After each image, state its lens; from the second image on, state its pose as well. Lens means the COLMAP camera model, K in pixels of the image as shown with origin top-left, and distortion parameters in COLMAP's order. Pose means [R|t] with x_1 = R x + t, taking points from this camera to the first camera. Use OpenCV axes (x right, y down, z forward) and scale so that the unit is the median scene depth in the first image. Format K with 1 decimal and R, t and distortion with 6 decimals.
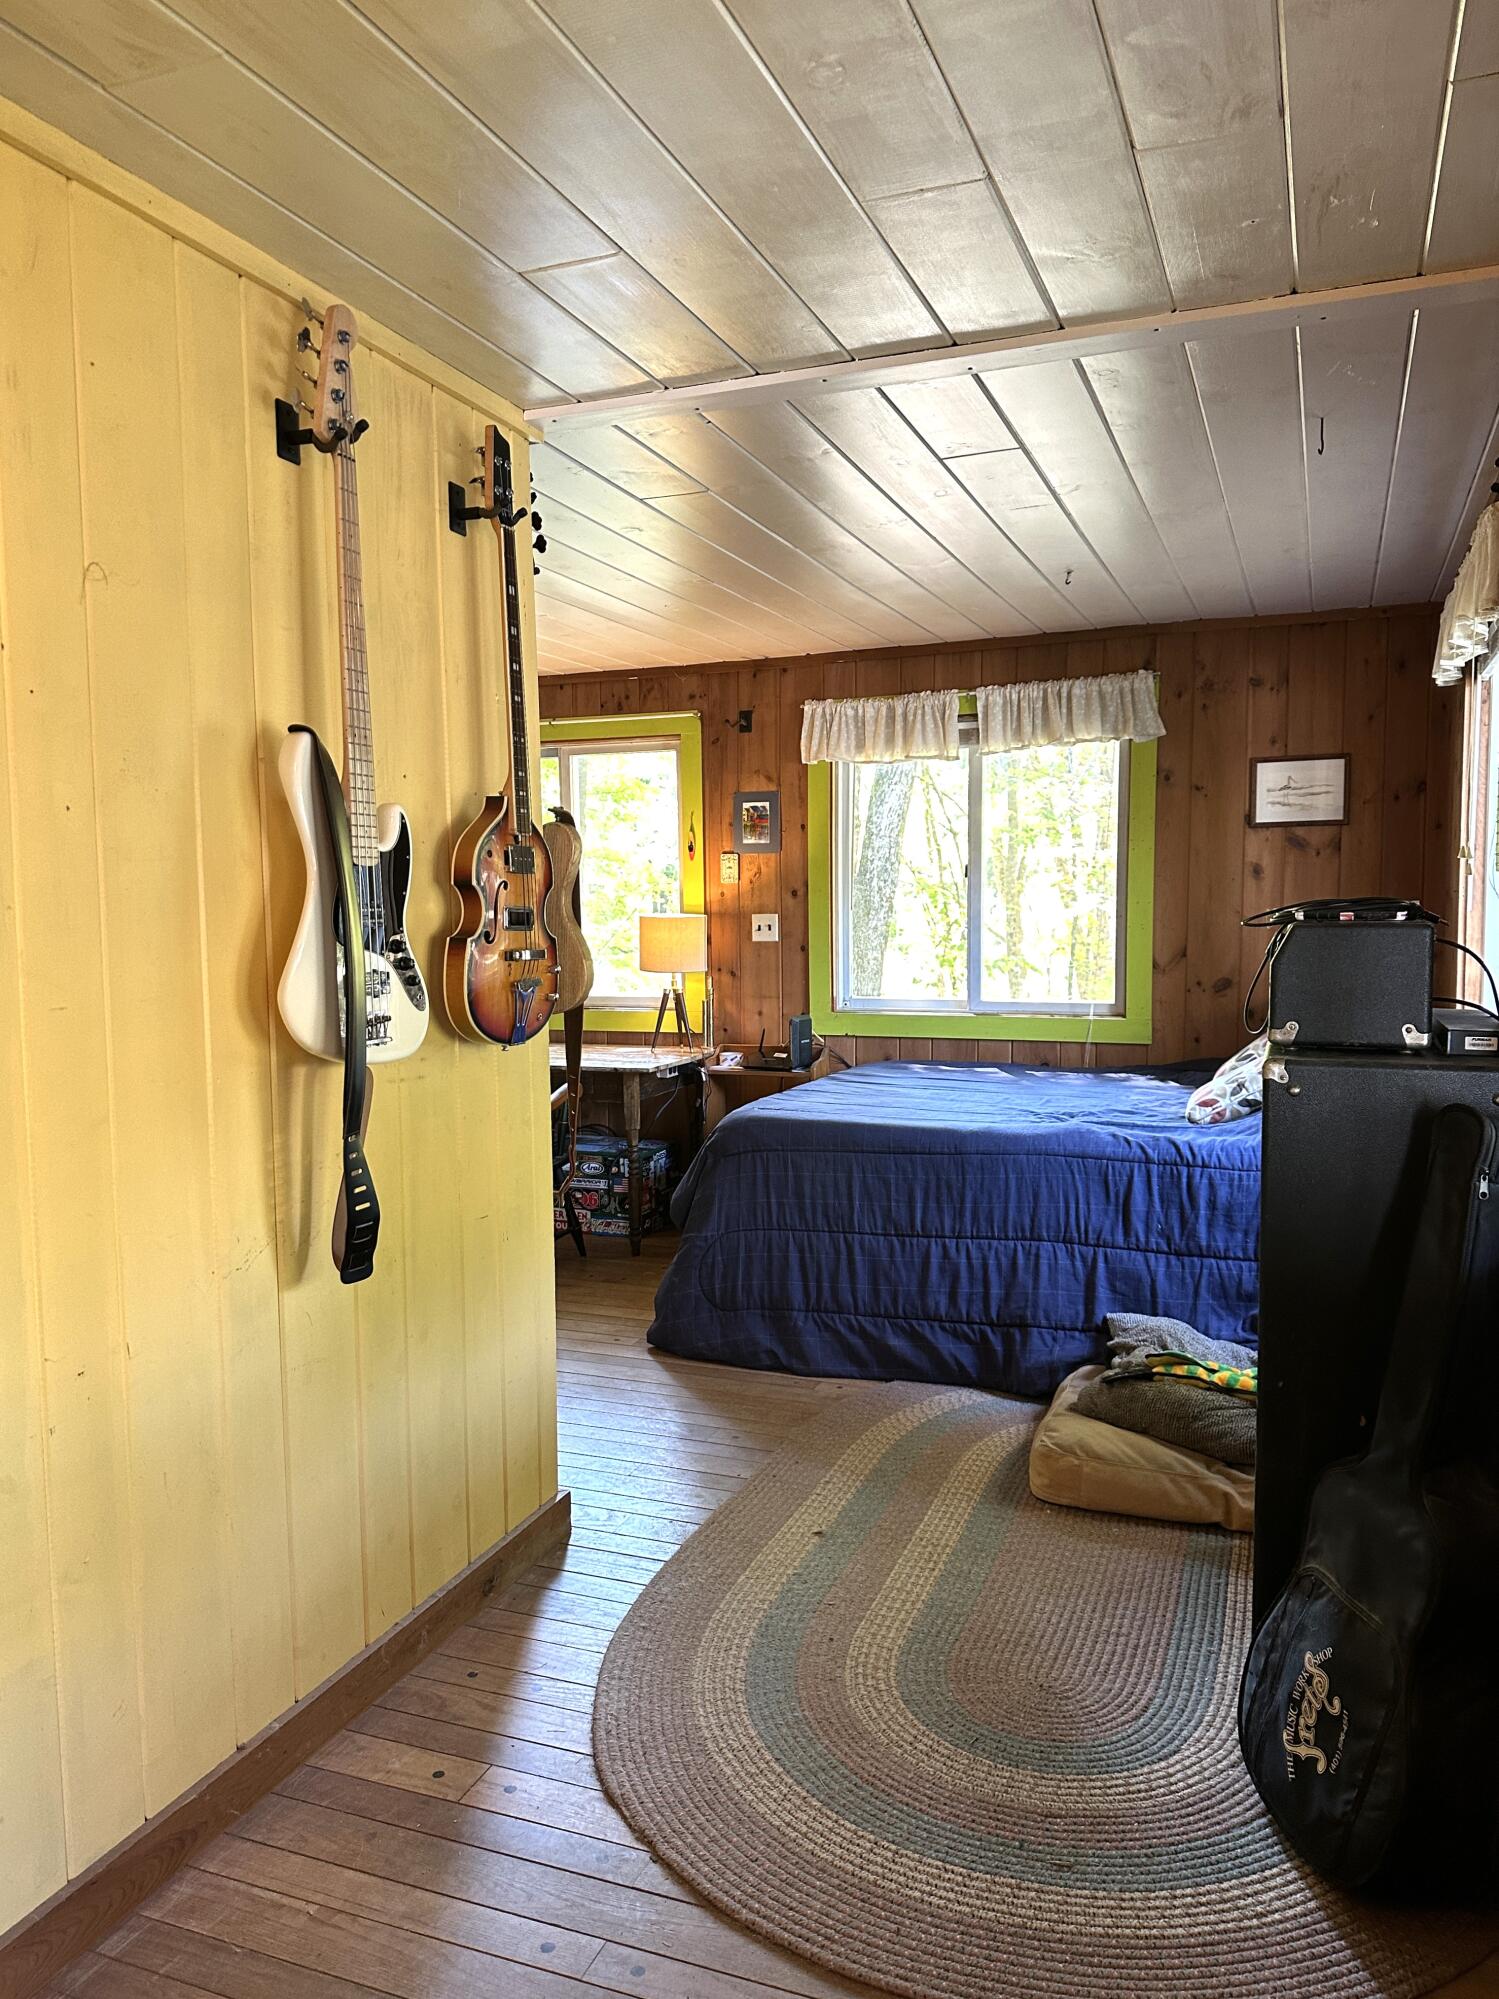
lens RADIAL K [[1418.7, 0, 749.5], [0, 1418.7, 999.5], [0, 0, 1]] dist [0.107457, -0.167559]
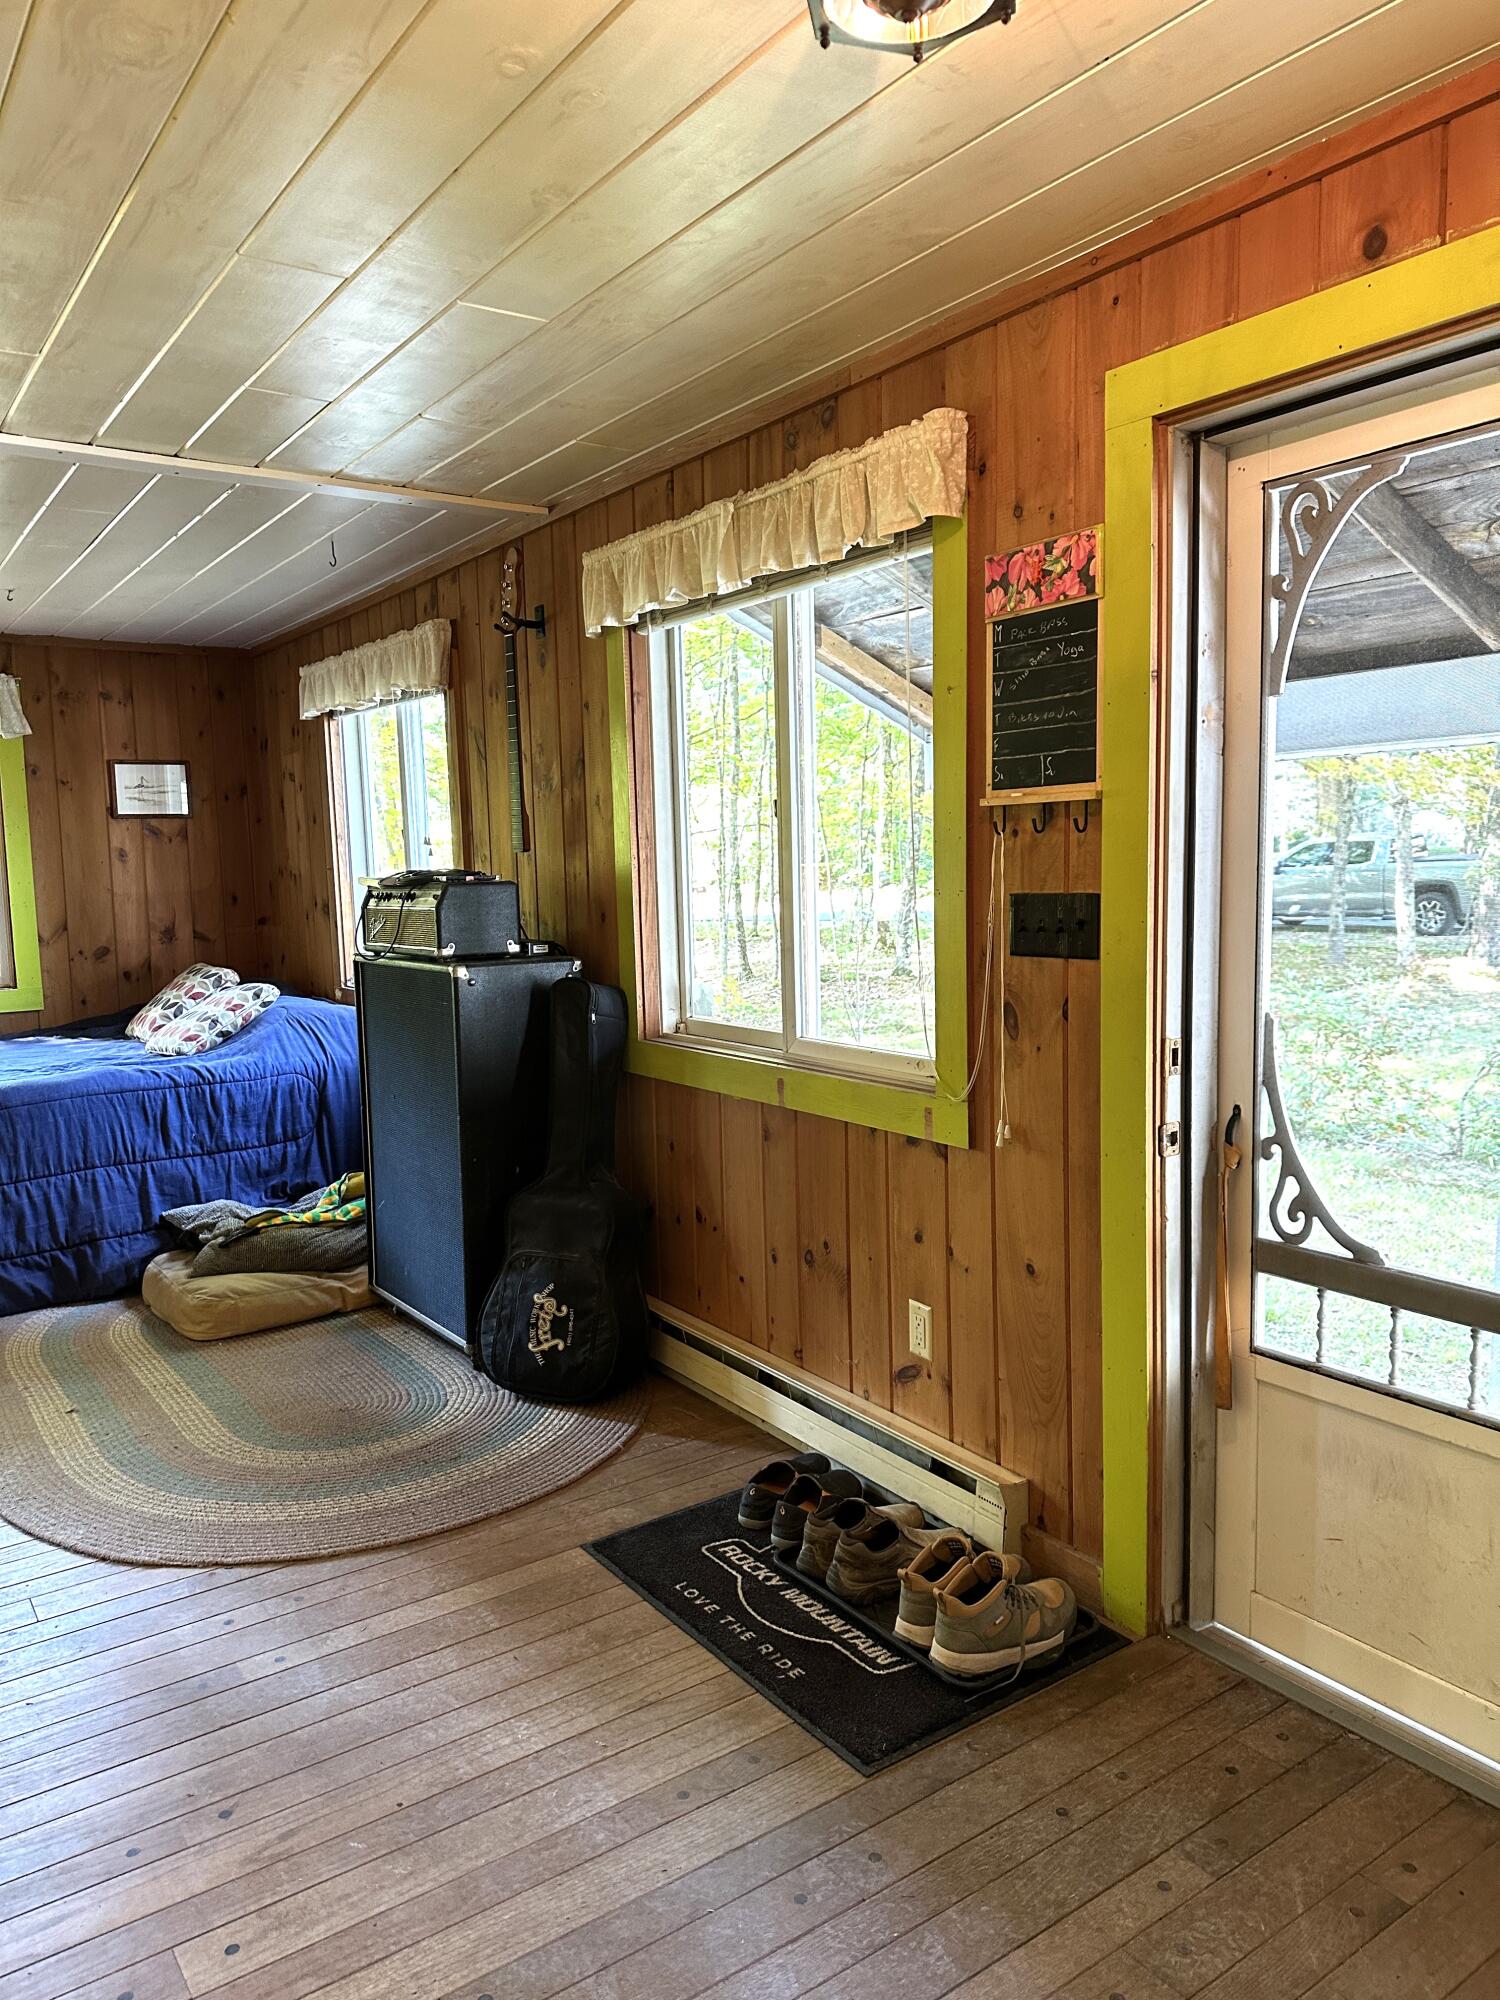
lens RADIAL K [[1418.5, 0, 750.0], [0, 1418.5, 1000.0], [0, 0, 1]] dist [-0.000995, -0.000603]
pose [[0.539186, -0.088533, 0.837521, -0.479565], [0.080728, 0.995313, 0.053241, 0.012735], [-0.838309, 0.038905, 0.543806, -0.094655]]
